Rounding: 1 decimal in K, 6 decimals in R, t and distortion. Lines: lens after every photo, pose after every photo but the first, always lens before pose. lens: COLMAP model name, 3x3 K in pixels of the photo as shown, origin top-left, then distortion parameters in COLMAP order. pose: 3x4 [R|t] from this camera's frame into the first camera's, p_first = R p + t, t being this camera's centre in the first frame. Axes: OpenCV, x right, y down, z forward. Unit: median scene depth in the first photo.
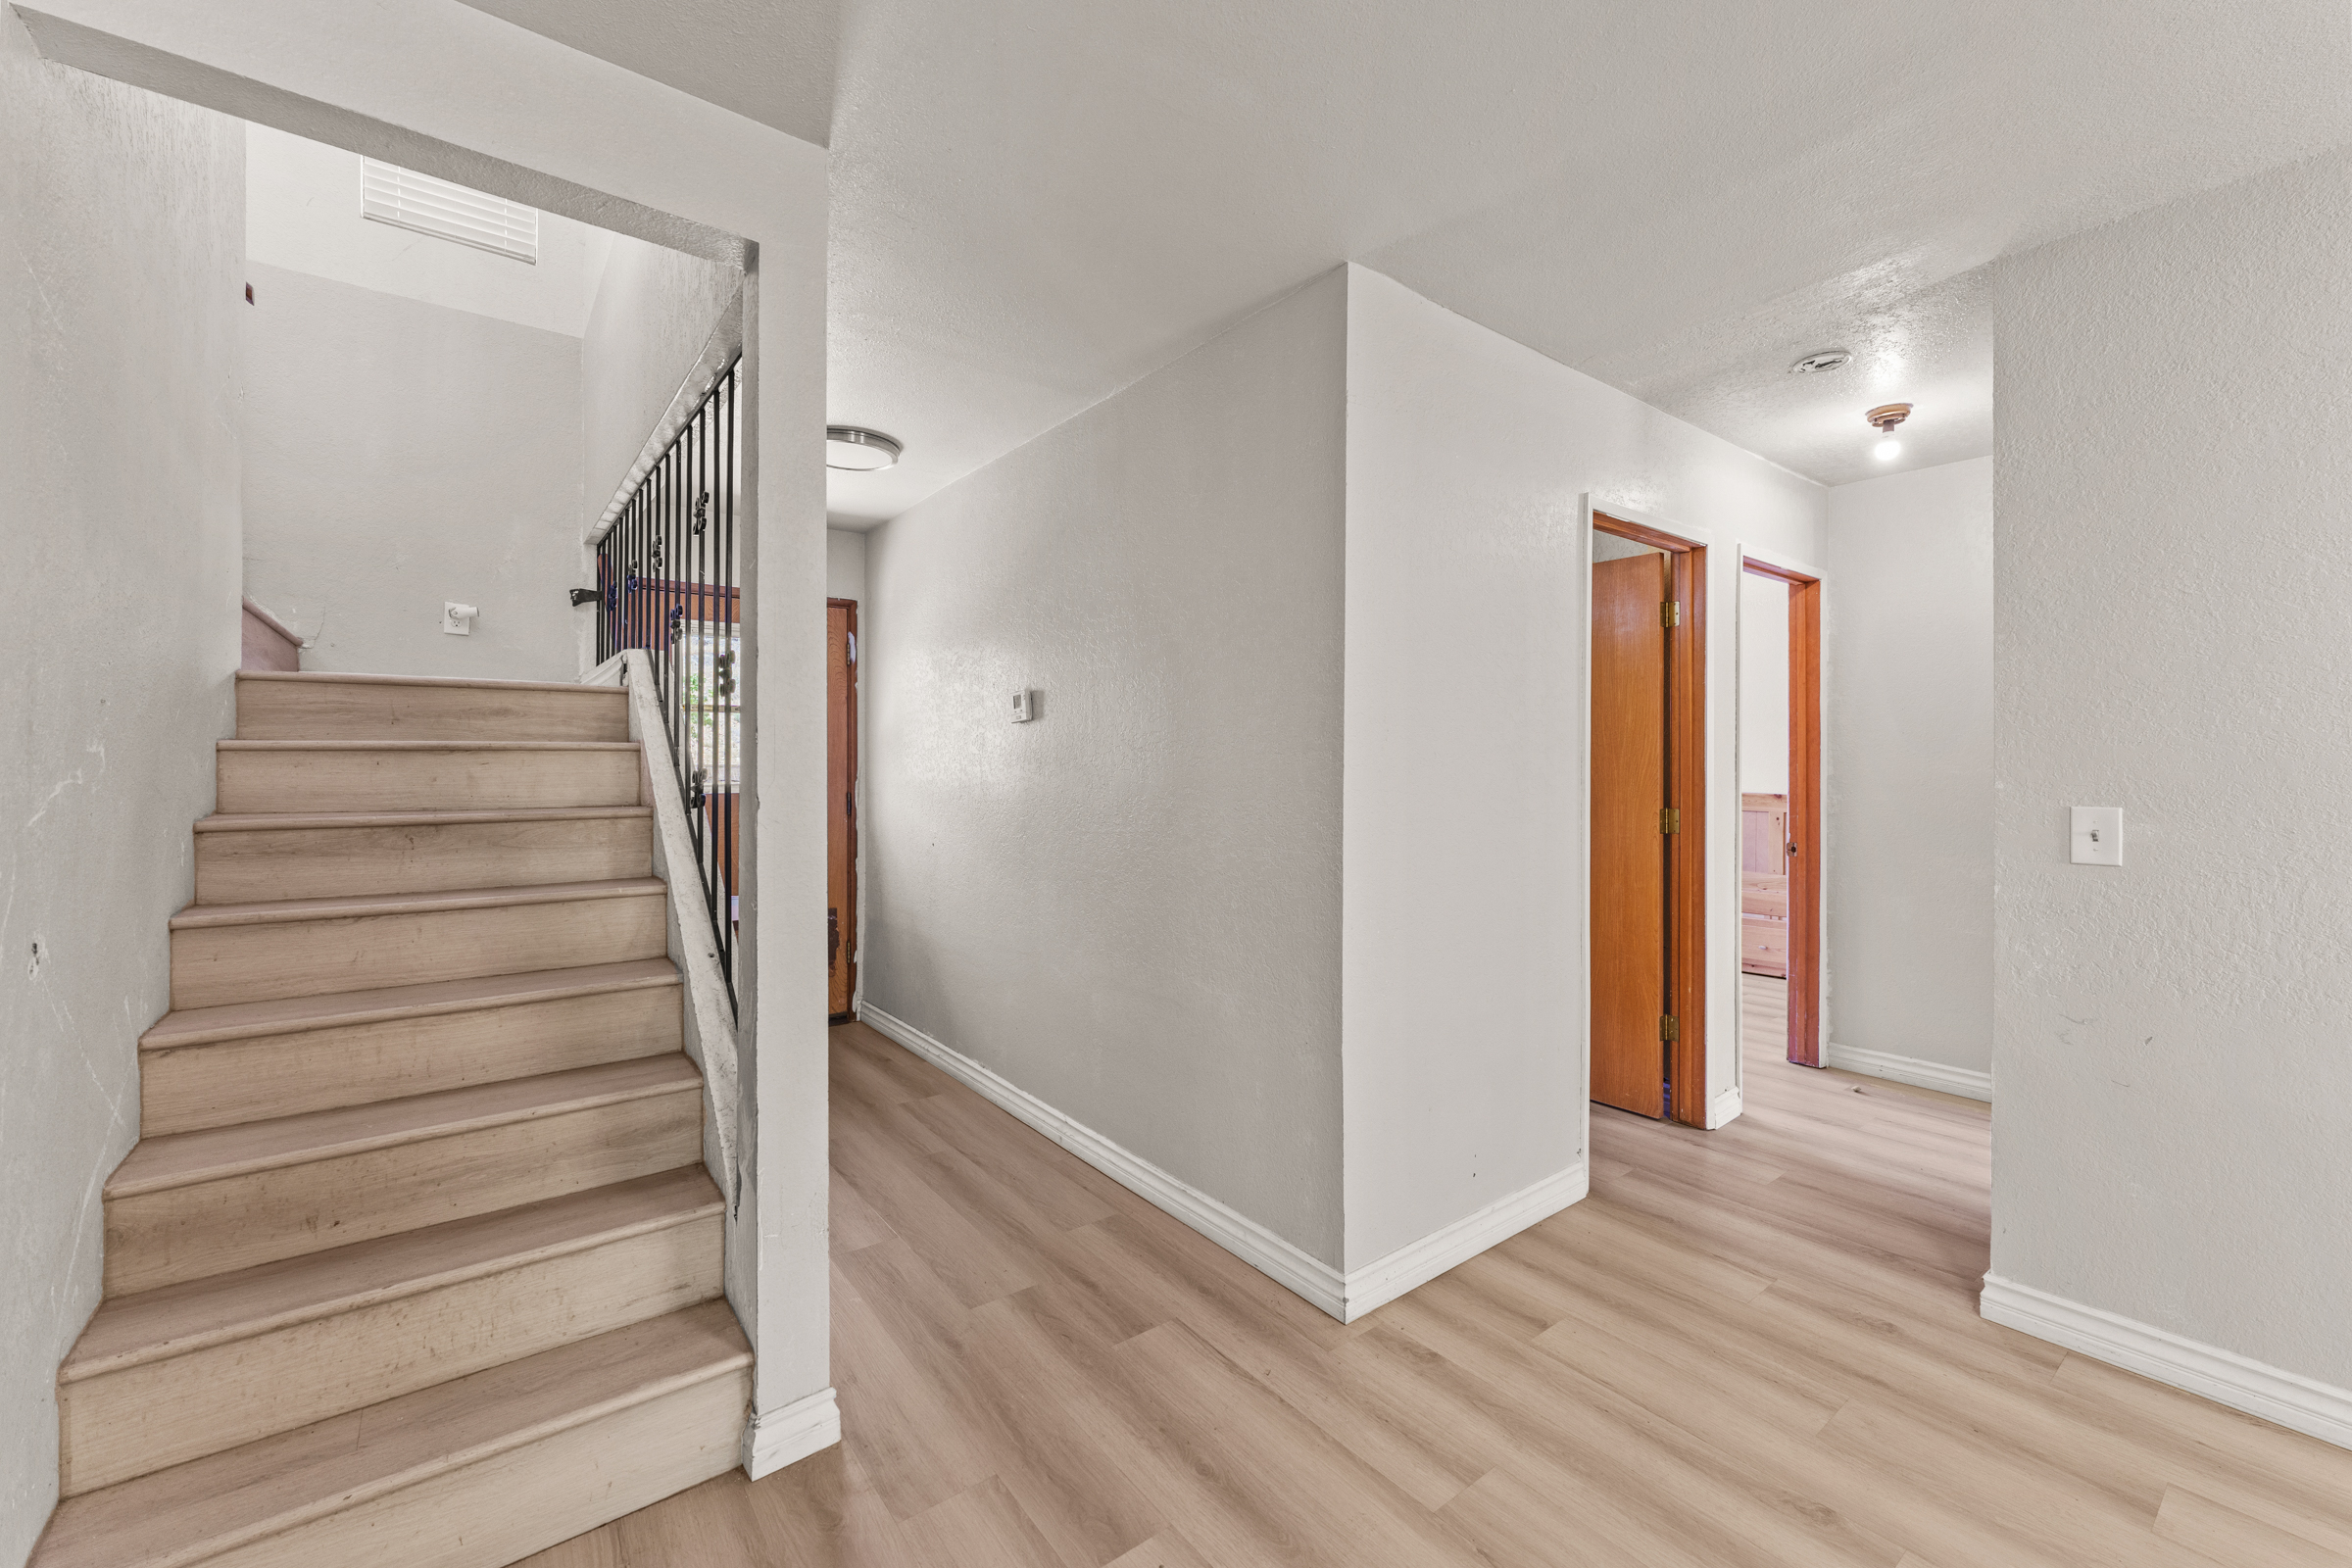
lens RADIAL K [[936.8, 0, 1168.8], [0, 936.8, 770.9], [0, 0, 1]] dist [0.000722, 0.000058]
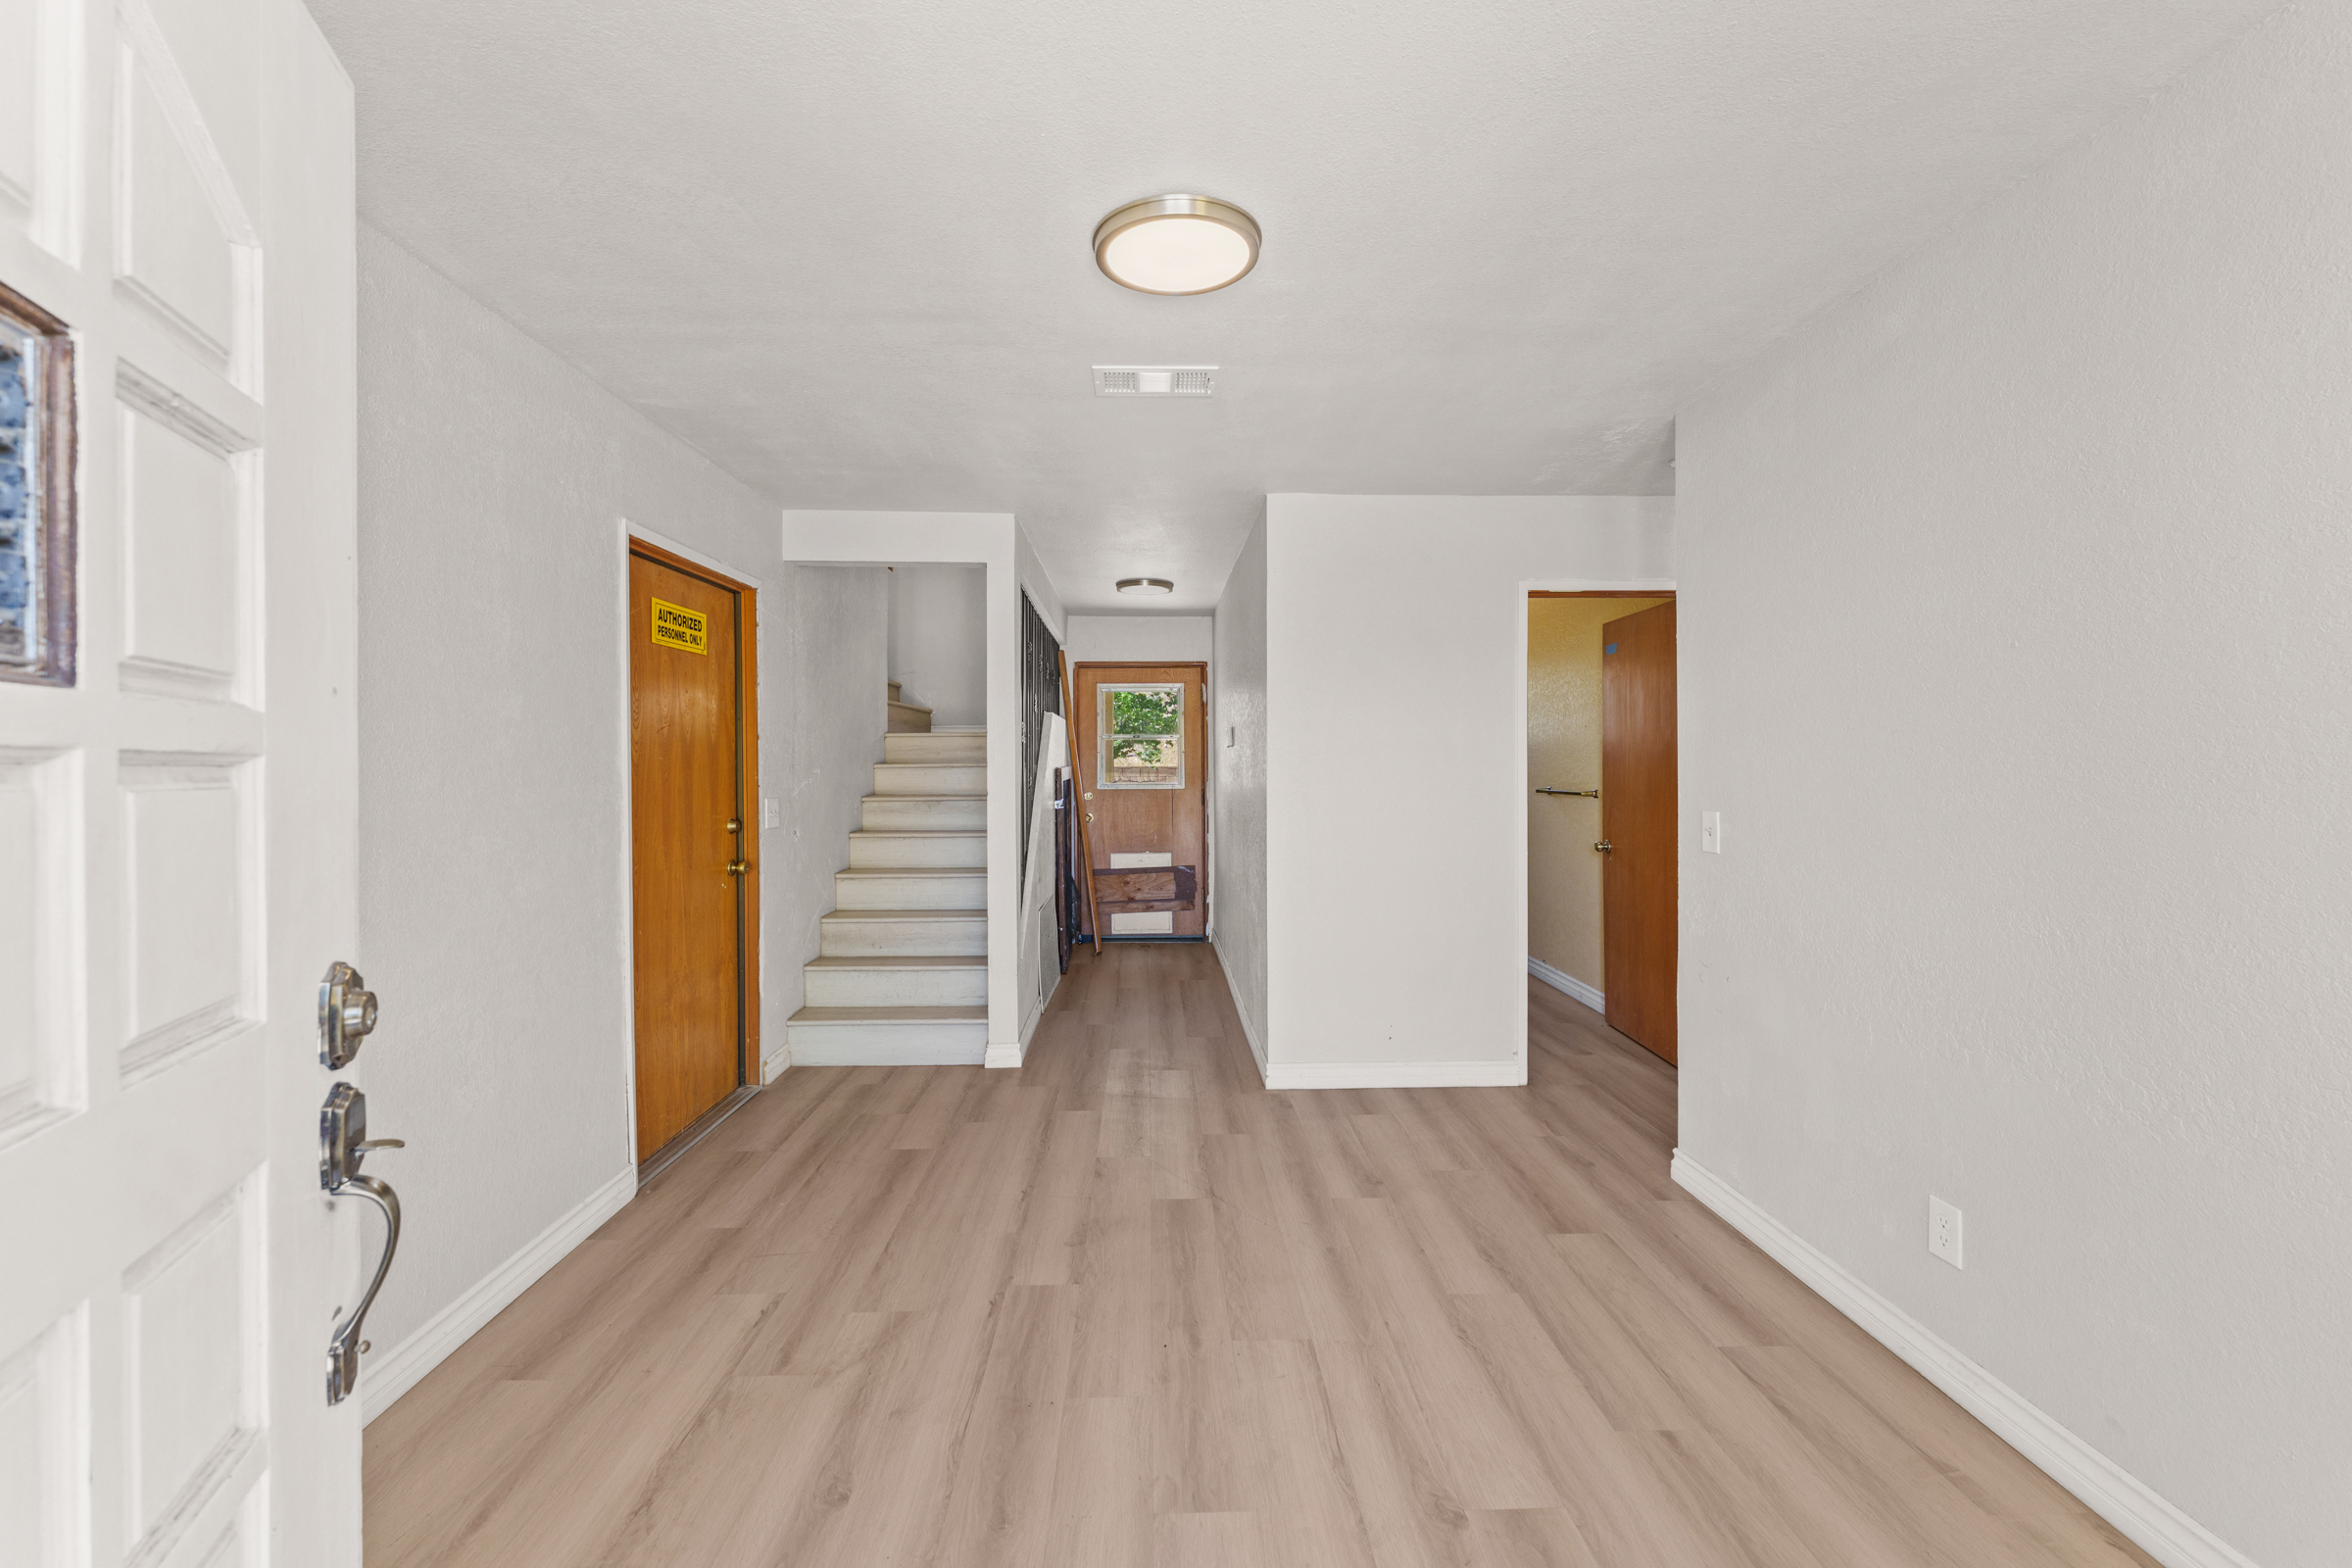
lens RADIAL K [[936.8, 0, 1179.0], [0, 936.8, 769.9], [0, 0, 1]] dist [0.000722, 0.000058]
pose [[0.818638, 0.002282, -0.574306, 1.118176], [-0.001517, 0.999997, 0.001811, -0.024493], [0.574308, -0.000612, 0.818639, -0.581933]]
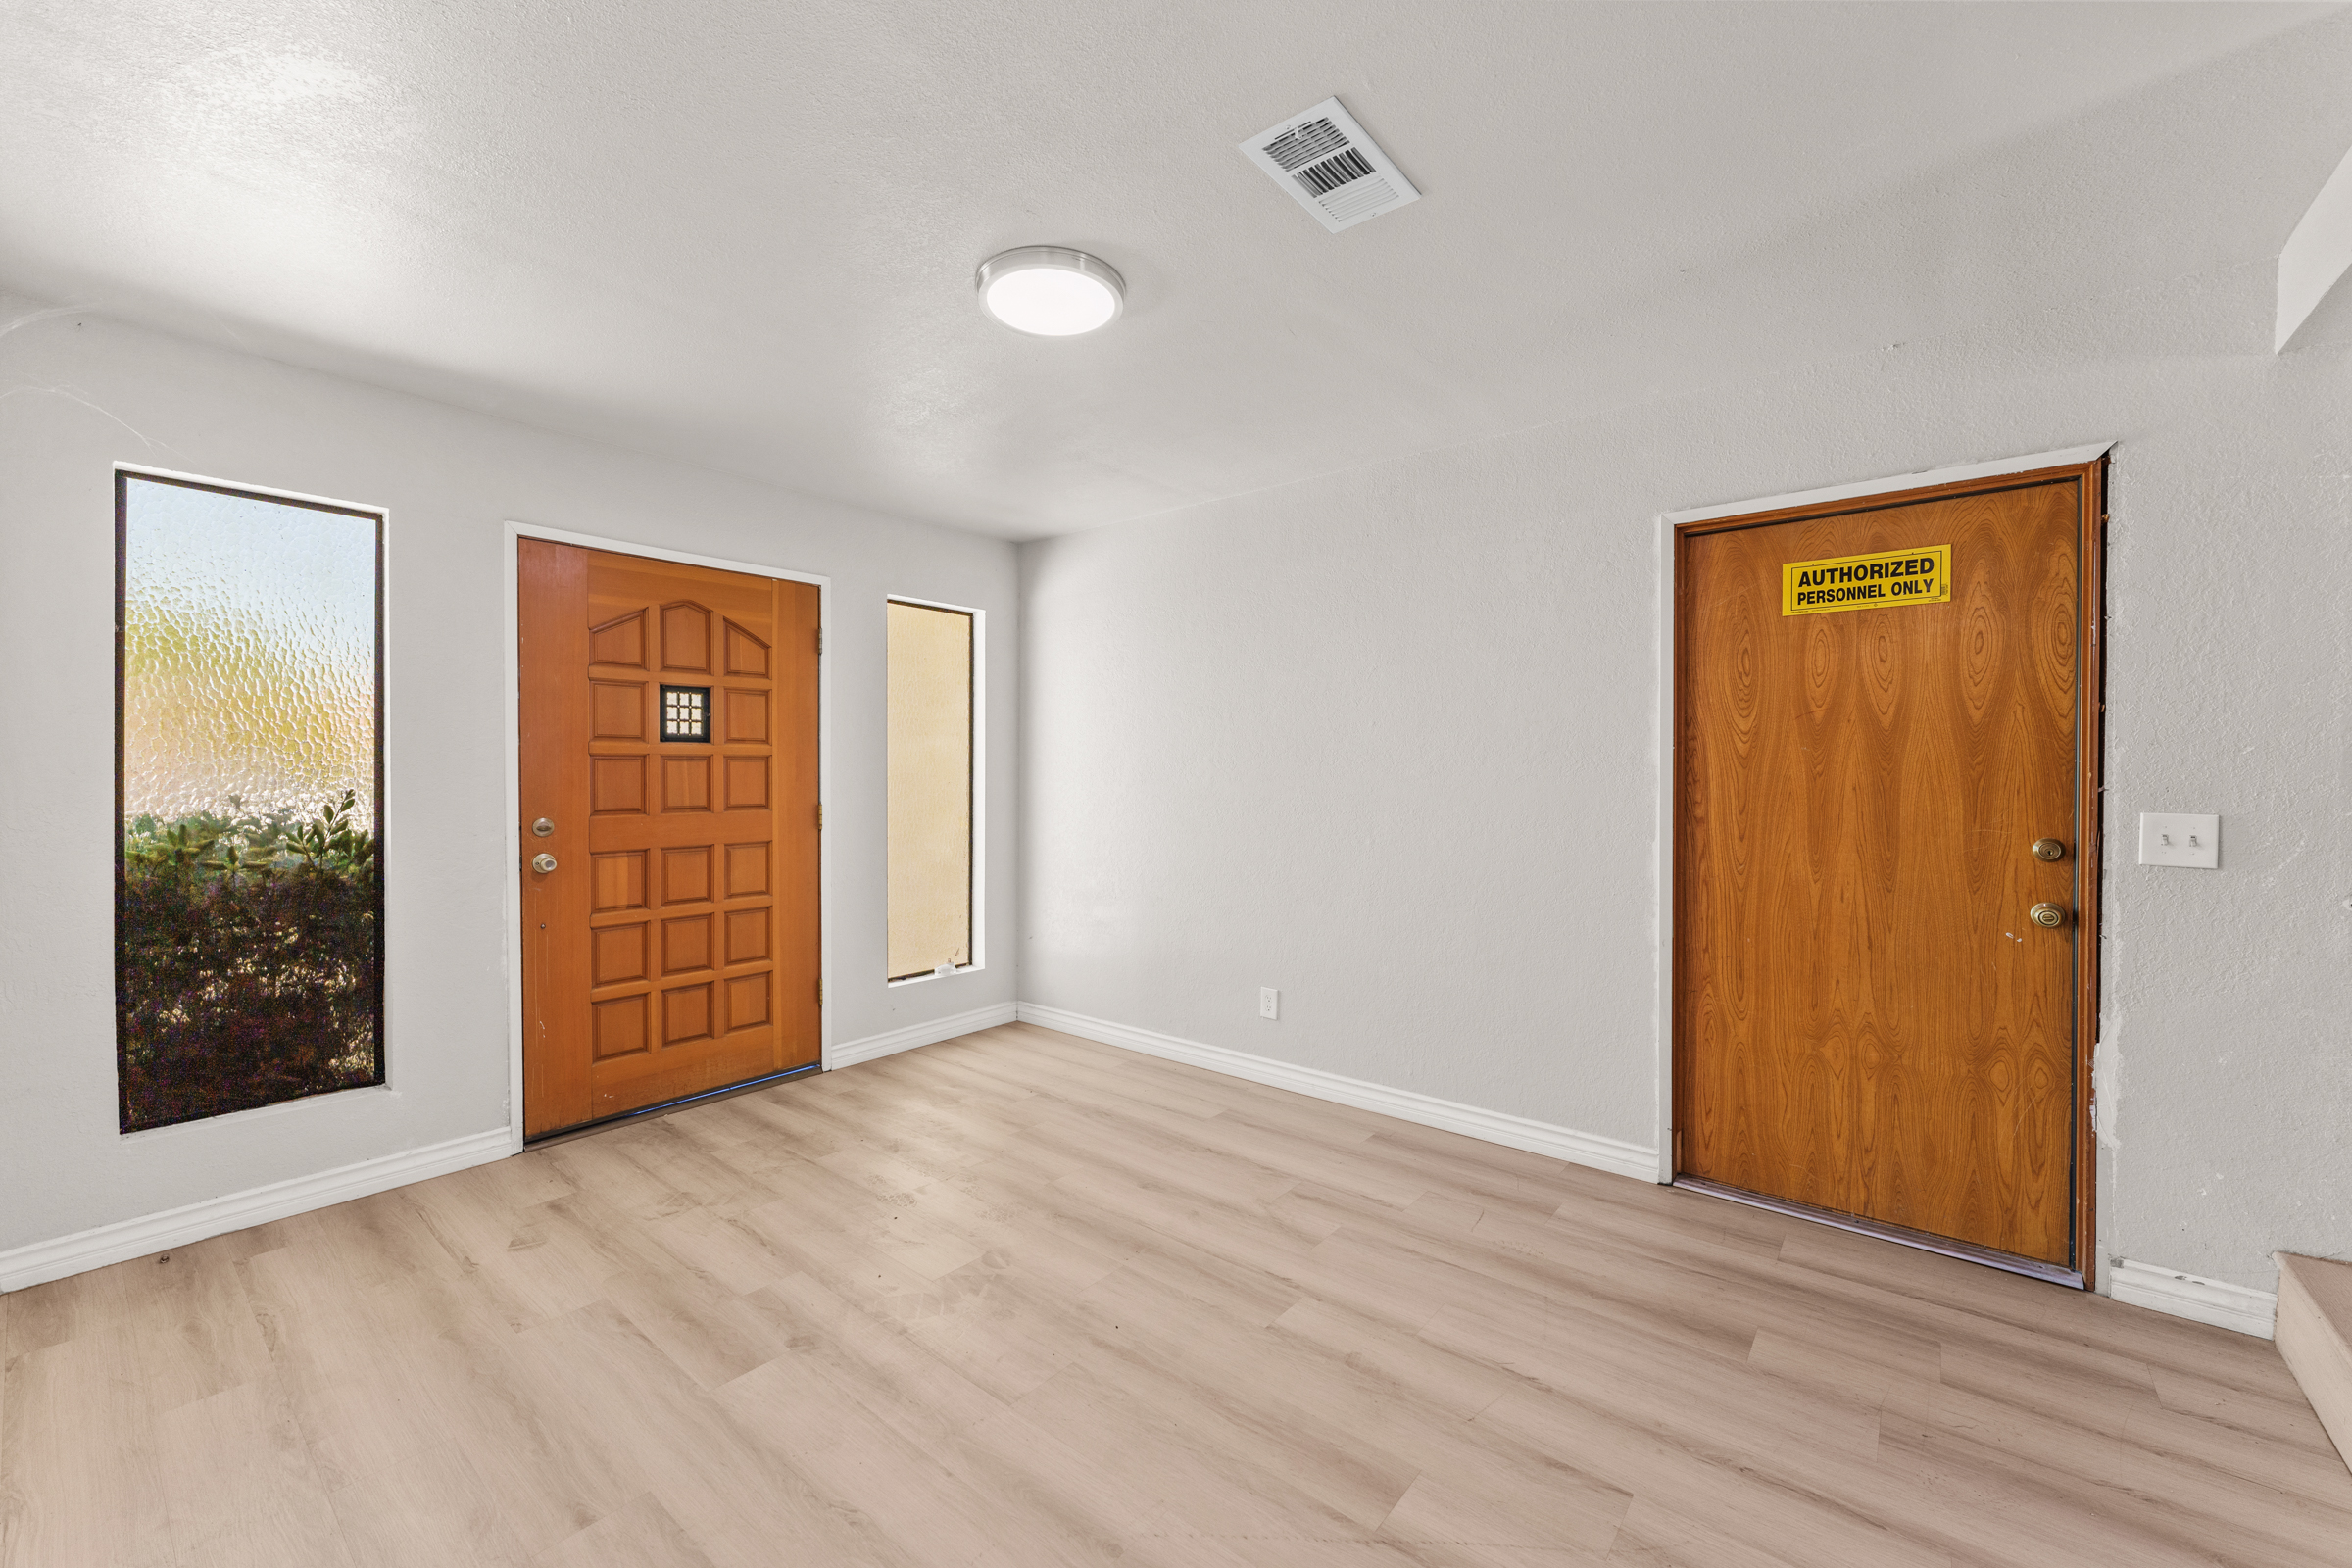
lens RADIAL K [[936.8, 0, 1174.7], [0, 936.8, 779.8], [0, 0, 1]] dist [0.000722, 0.000058]
pose [[-0.968816, -0.000331, -0.247782, 0.695823], [-0.003718, 0.999906, 0.013202, -0.009869], [0.247754, 0.013712, -0.968726, 1.337340]]
